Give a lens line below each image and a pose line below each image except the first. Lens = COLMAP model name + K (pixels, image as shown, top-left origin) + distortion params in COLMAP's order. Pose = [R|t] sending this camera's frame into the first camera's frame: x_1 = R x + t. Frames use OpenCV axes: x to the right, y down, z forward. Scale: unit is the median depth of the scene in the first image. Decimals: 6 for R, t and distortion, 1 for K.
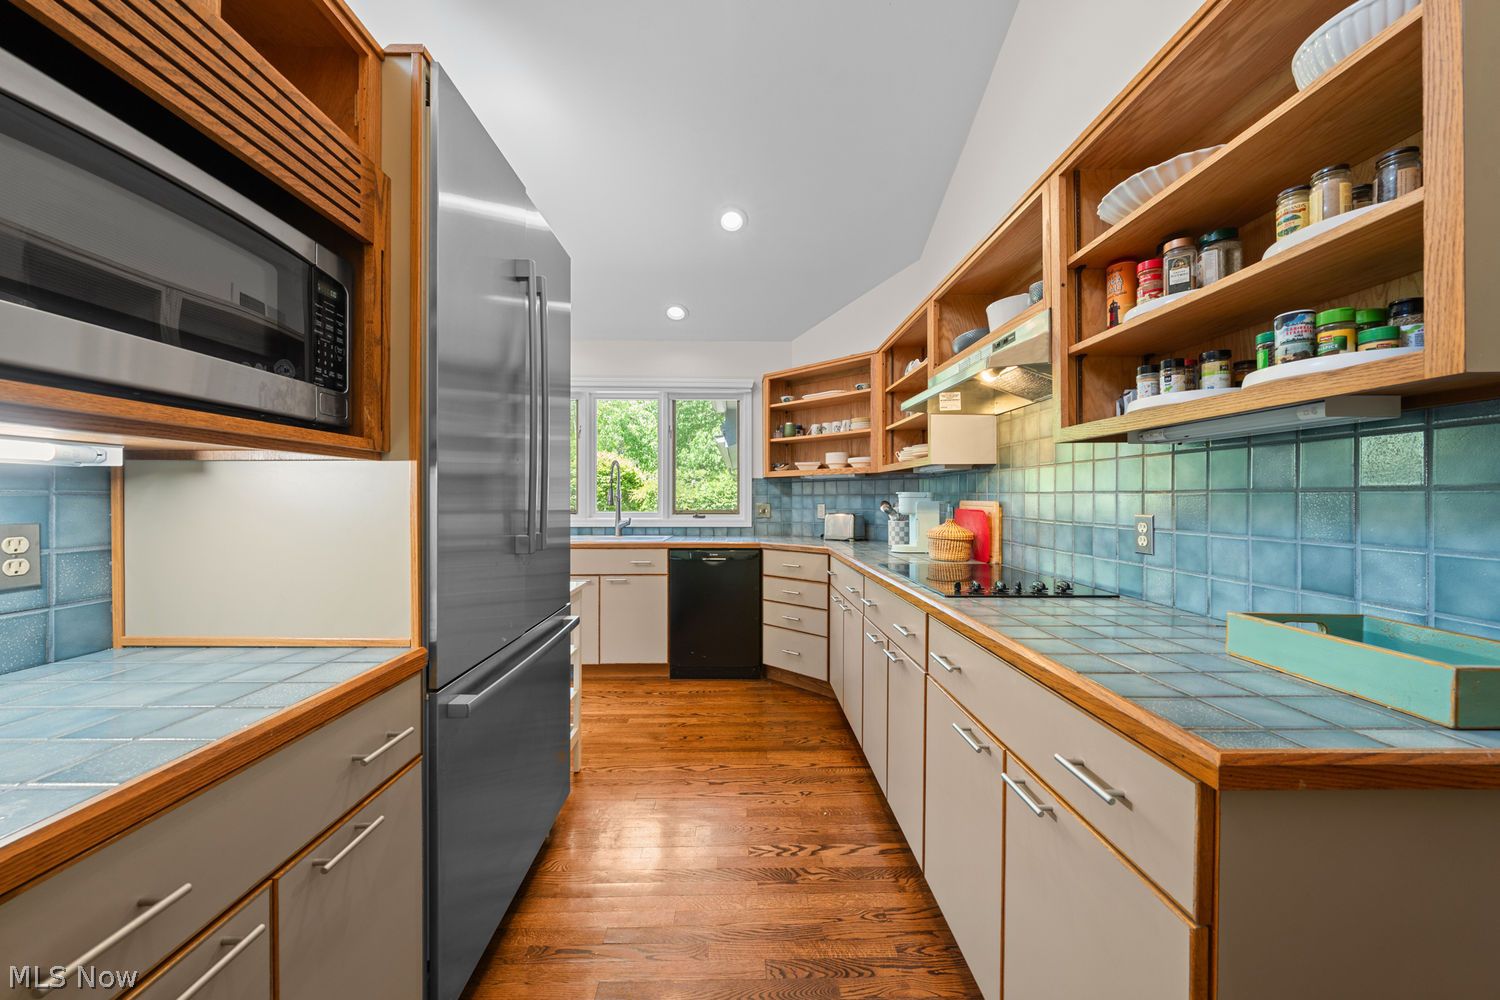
lens RADIAL K [[527.9, 0, 750.3], [0, 527.9, 497.2], [0, 0, 1]] dist [0.004956, -0.000053]
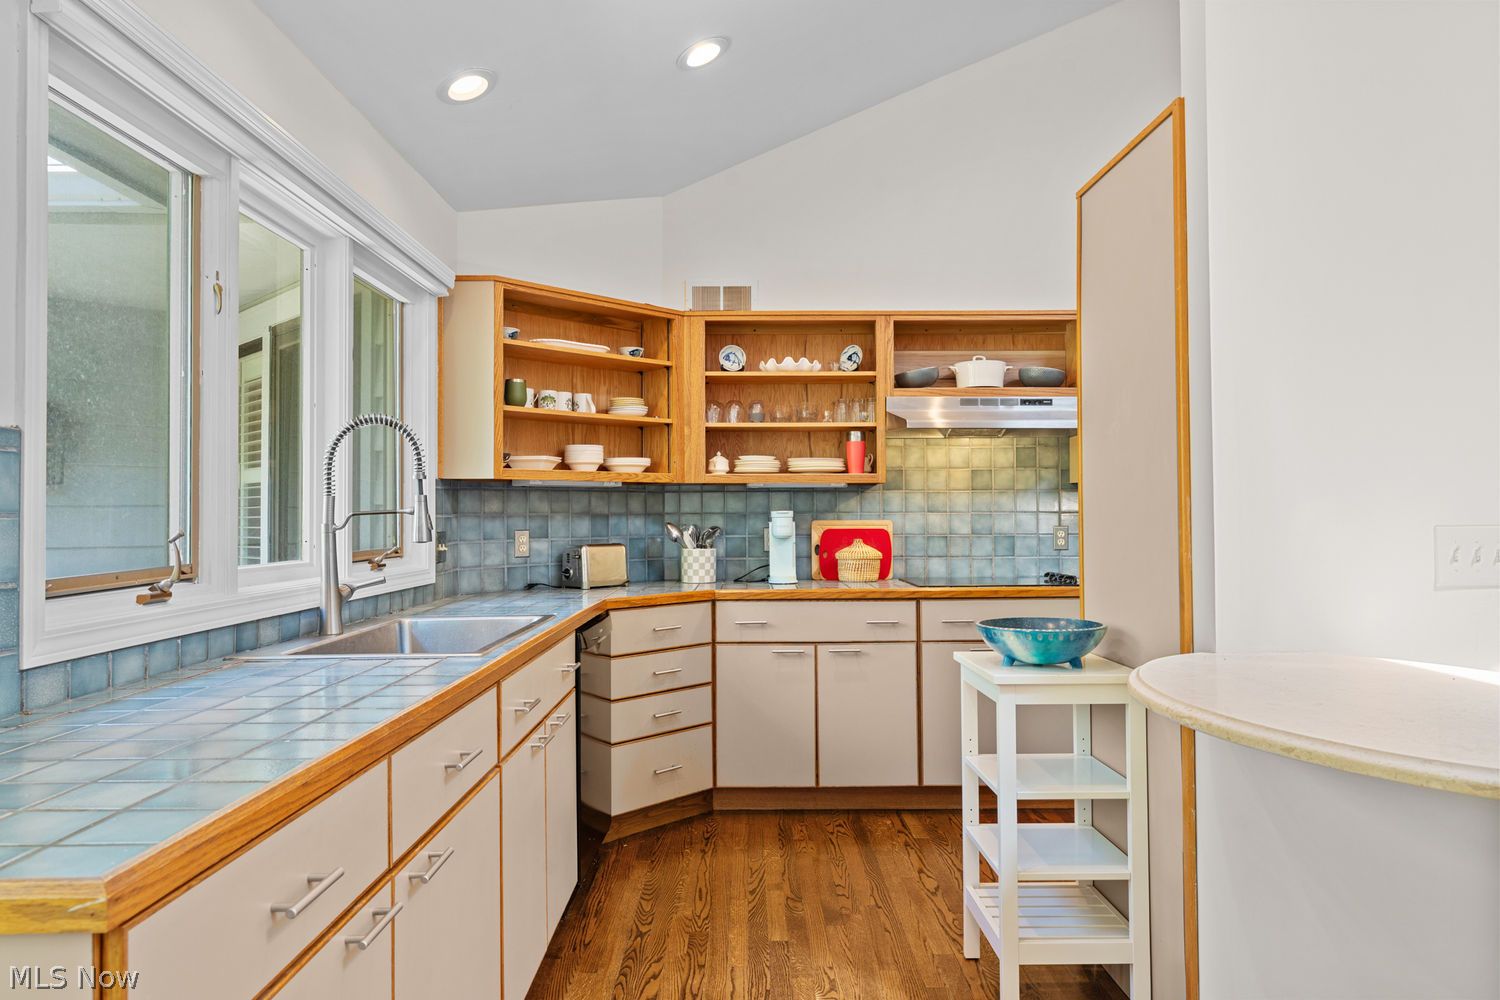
lens RADIAL K [[965.8, 0, 749.0], [0, 965.8, 495.0], [0, 0, 1]] dist [0.000274, -0.000625]
pose [[0.022005, 0.022400, 0.999507, -1.780467], [0.005336, 0.999732, -0.022523, -0.001154], [-0.999744, 0.005829, 0.021880, 1.484737]]
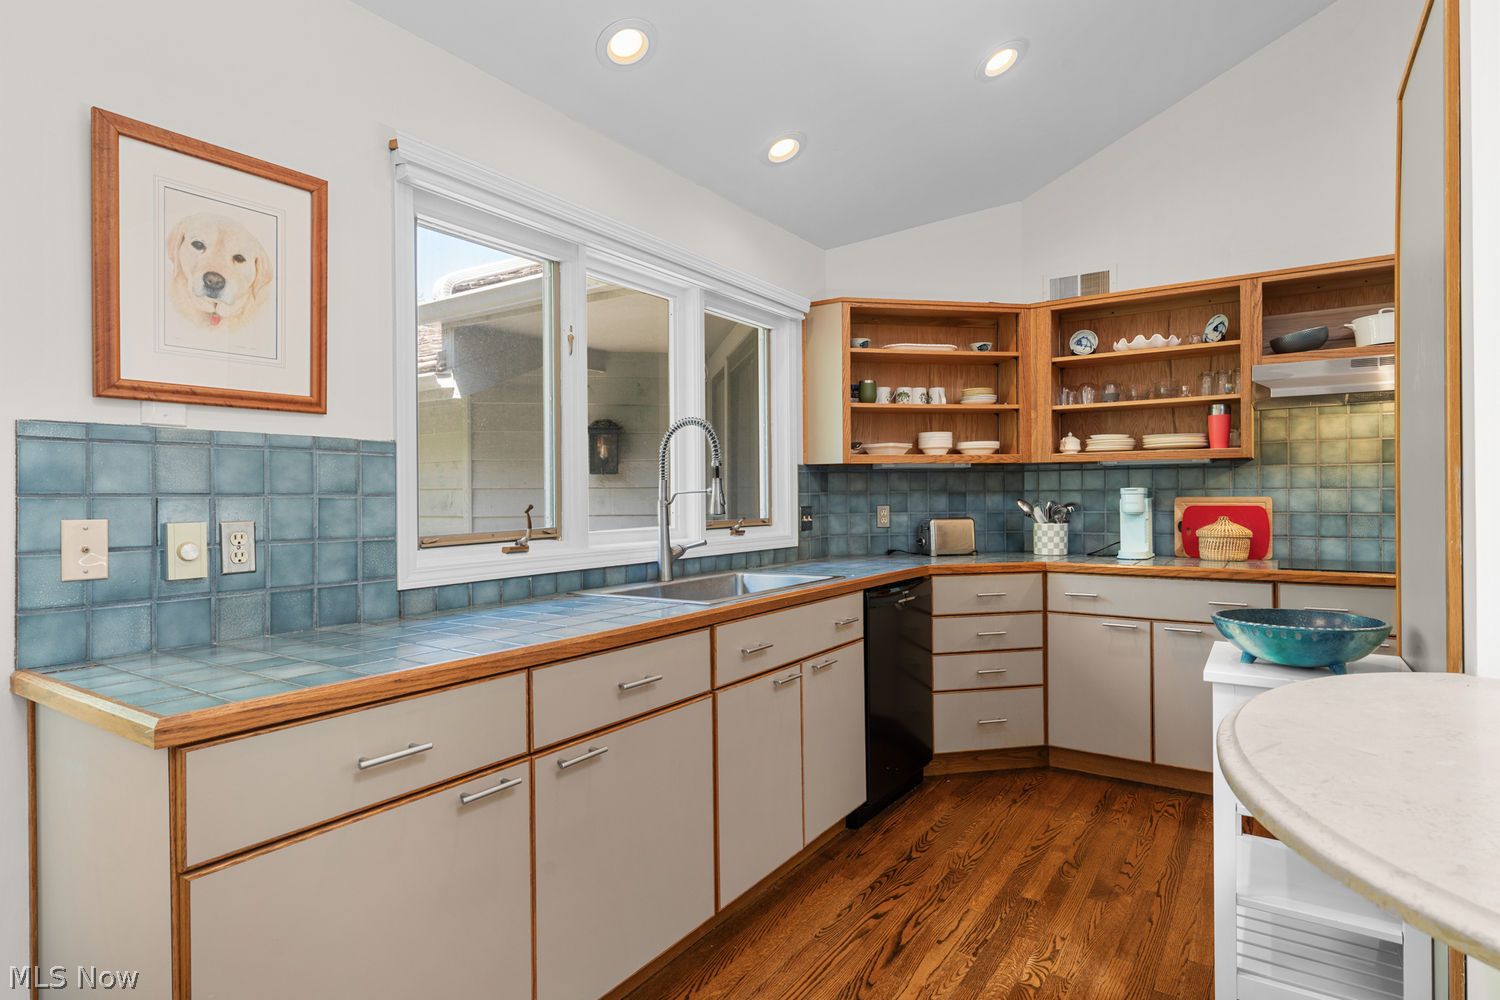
lens RADIAL K [[787.5, 0, 748.4], [0, 787.5, 496.7], [0, 0, 1]] dist [0.004461, -0.002518]
pose [[0.582329, -0.004609, 0.812940, -1.582046], [0.007413, 0.999972, 0.000359, -0.000734], [-0.812920, 0.005817, 0.582347, 1.114954]]
